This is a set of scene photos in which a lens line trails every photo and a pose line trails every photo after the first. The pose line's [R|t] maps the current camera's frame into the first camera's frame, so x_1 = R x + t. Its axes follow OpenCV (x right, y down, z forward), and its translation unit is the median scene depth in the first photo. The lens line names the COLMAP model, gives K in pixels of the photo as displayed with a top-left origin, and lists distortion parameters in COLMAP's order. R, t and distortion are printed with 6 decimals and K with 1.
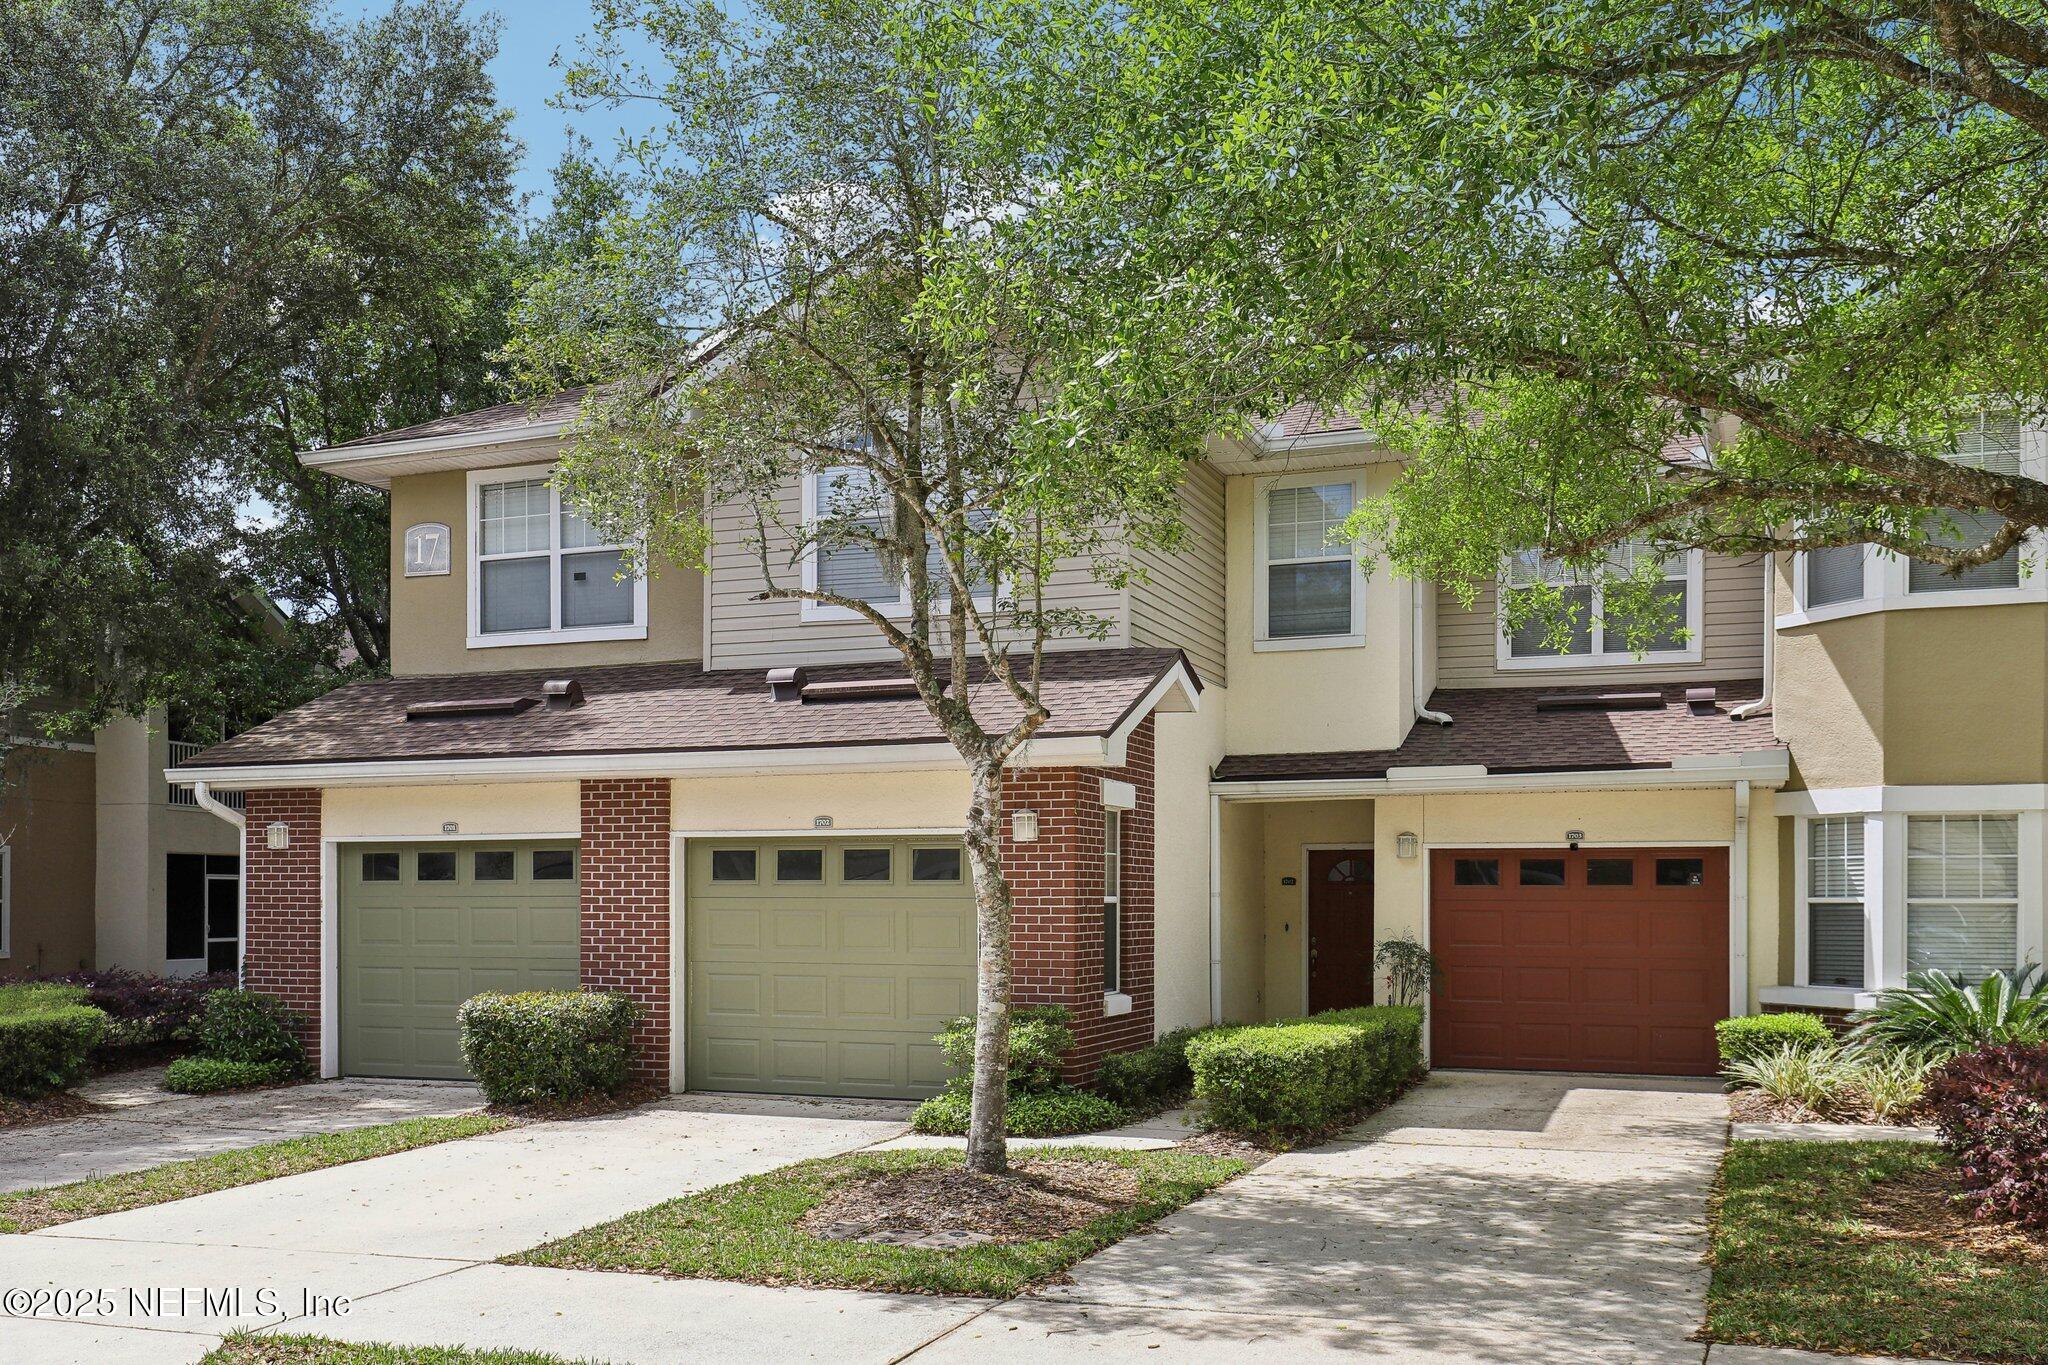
lens RADIAL K [[1867.2, 0, 1023.7], [0, 1867.2, 883.2], [0, 0, 1]] dist [-0.003502, -0.003691]
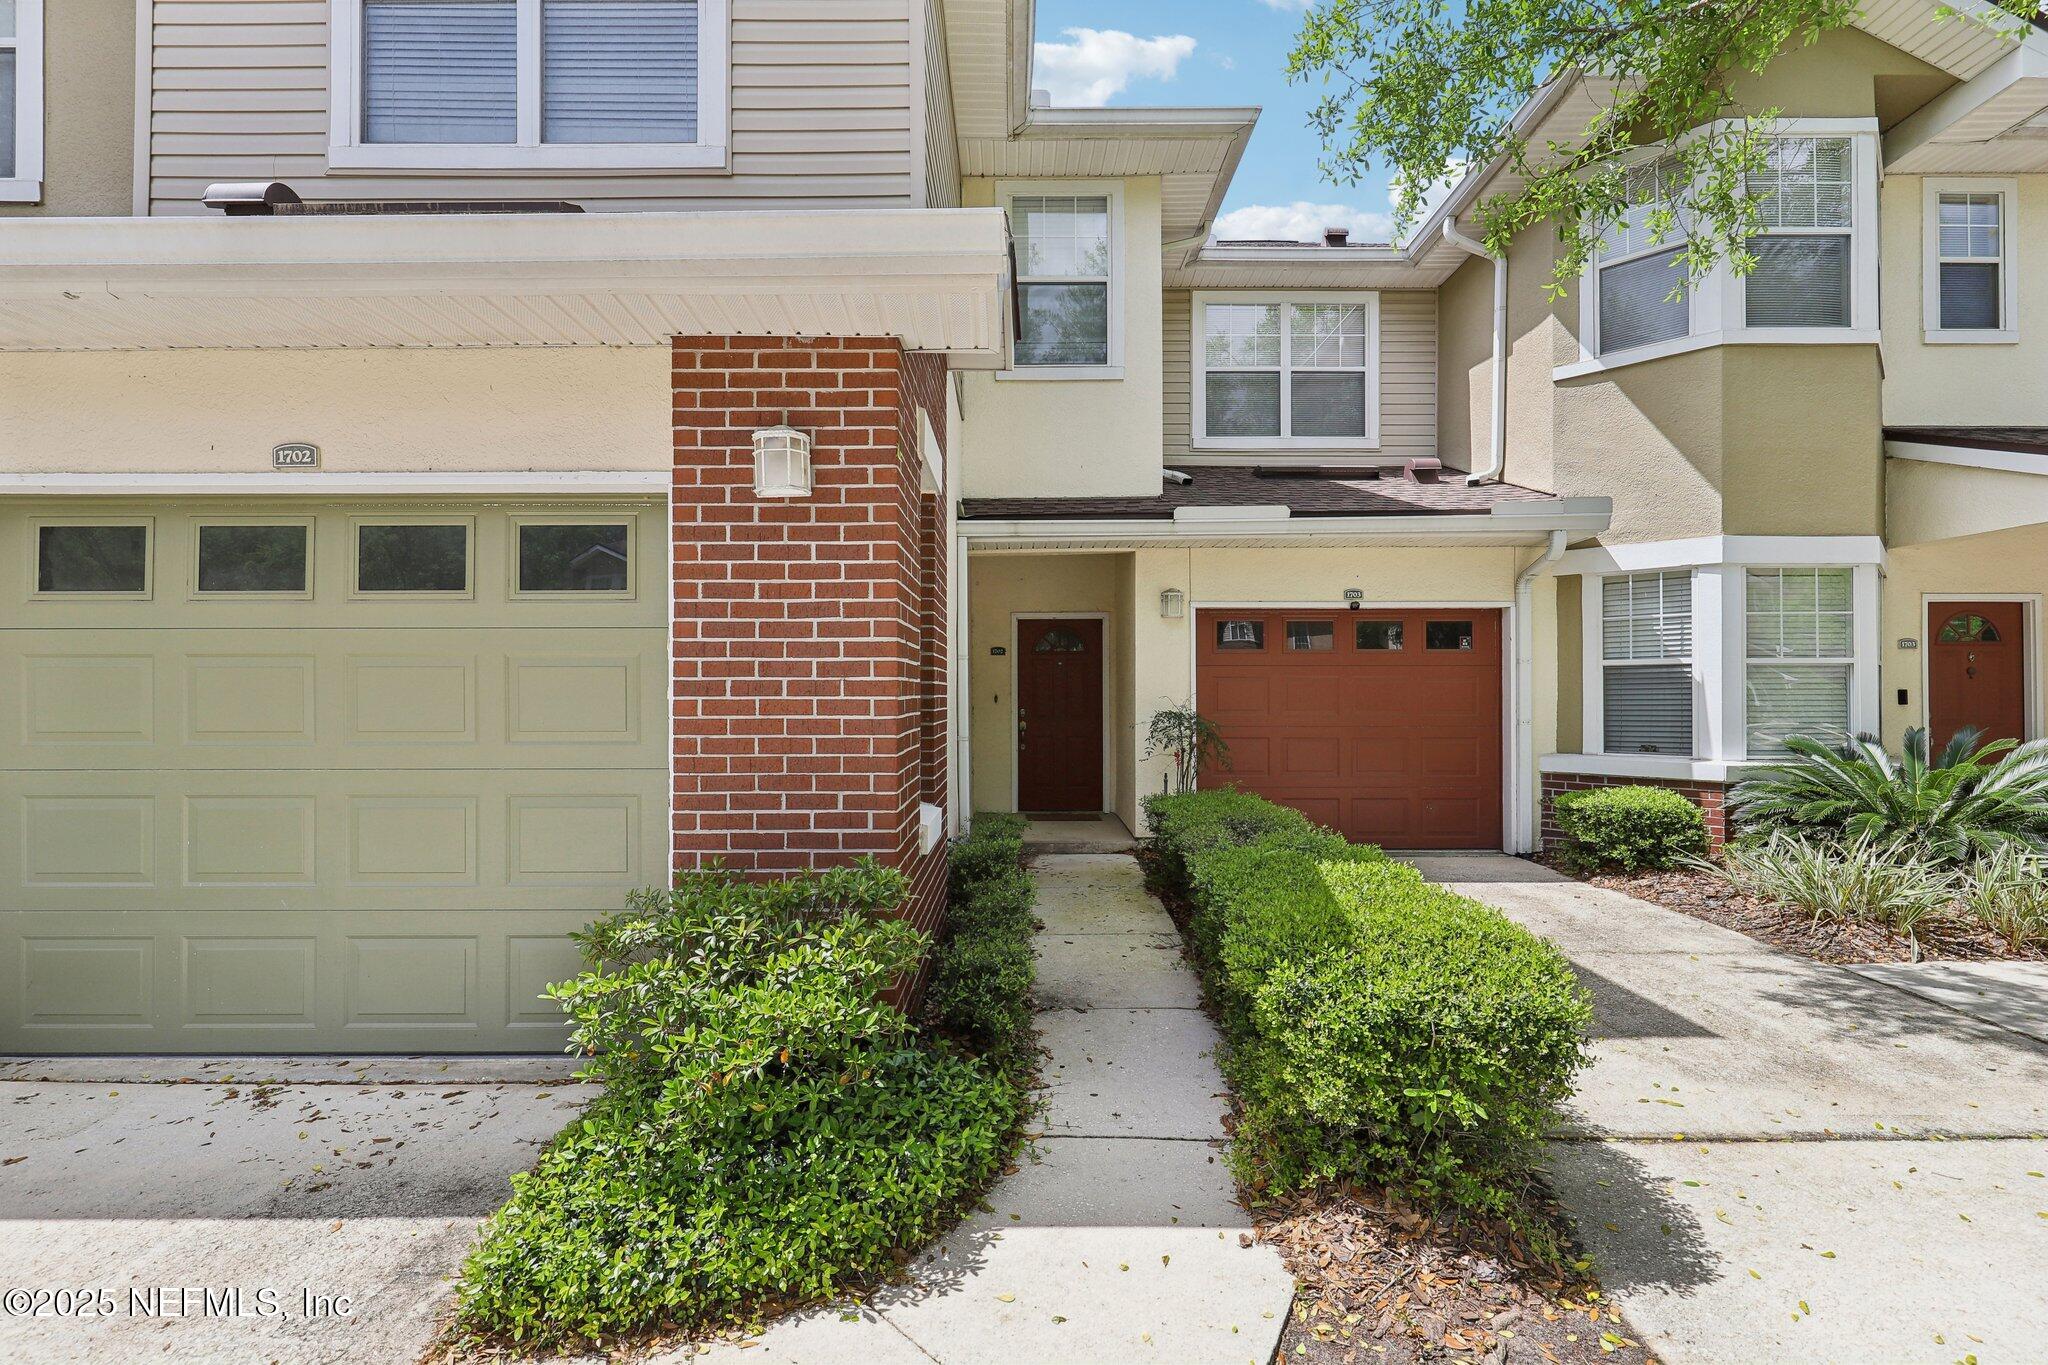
lens RADIAL K [[945.8, 0, 1031.1], [0, 945.8, 685.0], [0, 0, 1]] dist [-0.000761, -0.000398]
pose [[0.932571, -0.000008, 0.360987, -0.023176], [0.000284, 1.000000, -0.000710, 0.021108], [-0.360987, 0.000765, 0.932571, 0.679941]]
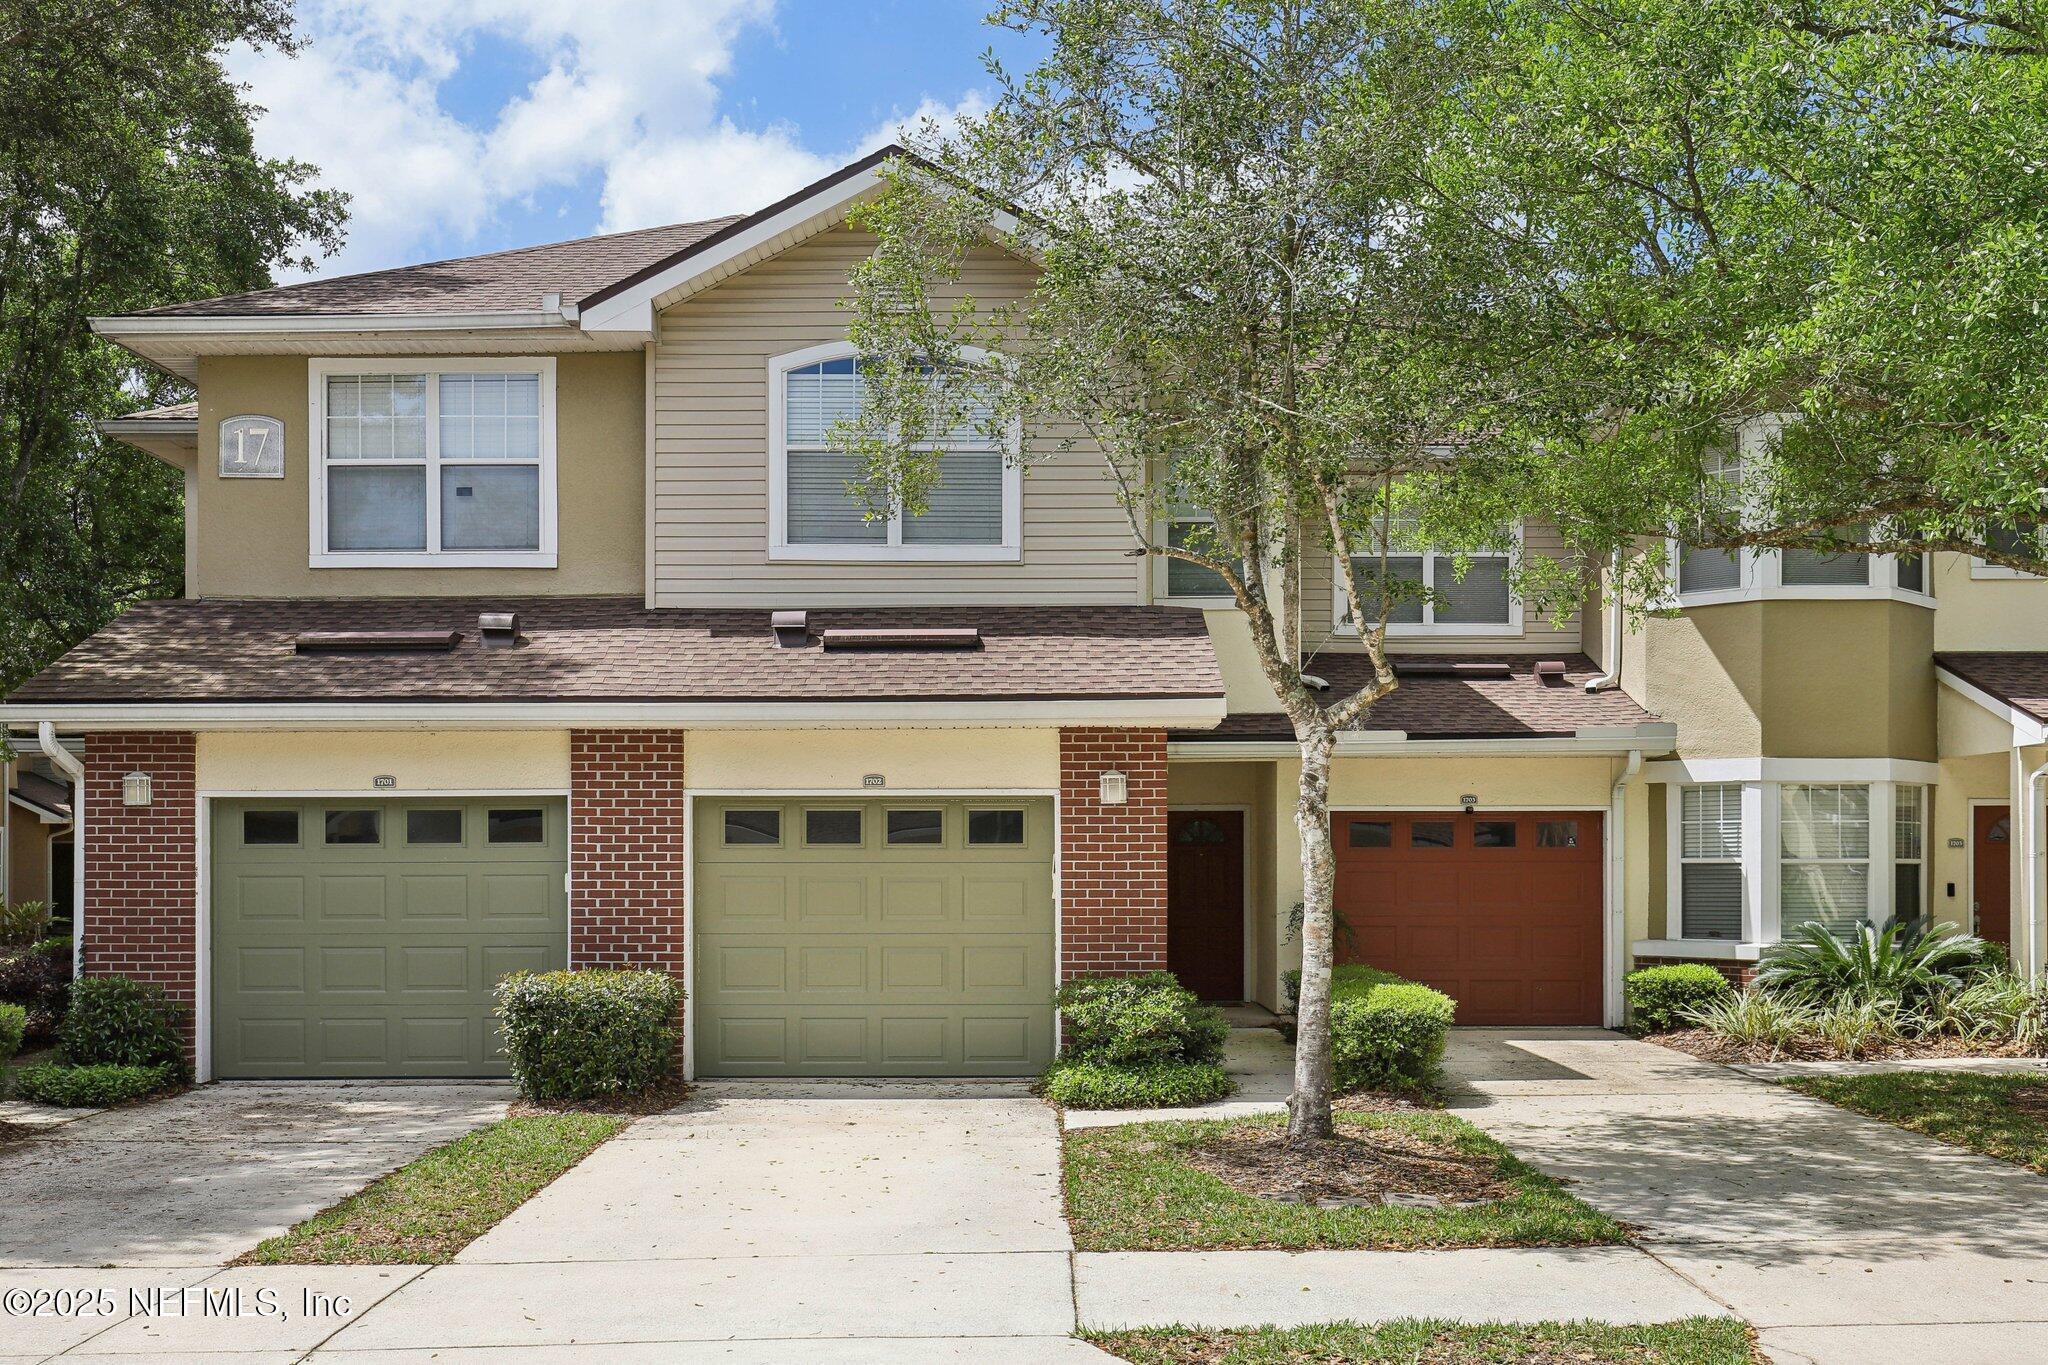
lens RADIAL K [[2049.4, 0, 1047.3], [0, 2049.4, 842.5], [0, 0, 1]] dist [-0.009817, -0.003188]
pose [[0.931468, -0.000510, 0.363822, -0.372430], [-0.000022, 0.999999, 0.001458, -0.003449], [-0.363823, -0.001367, 0.931467, 0.020441]]
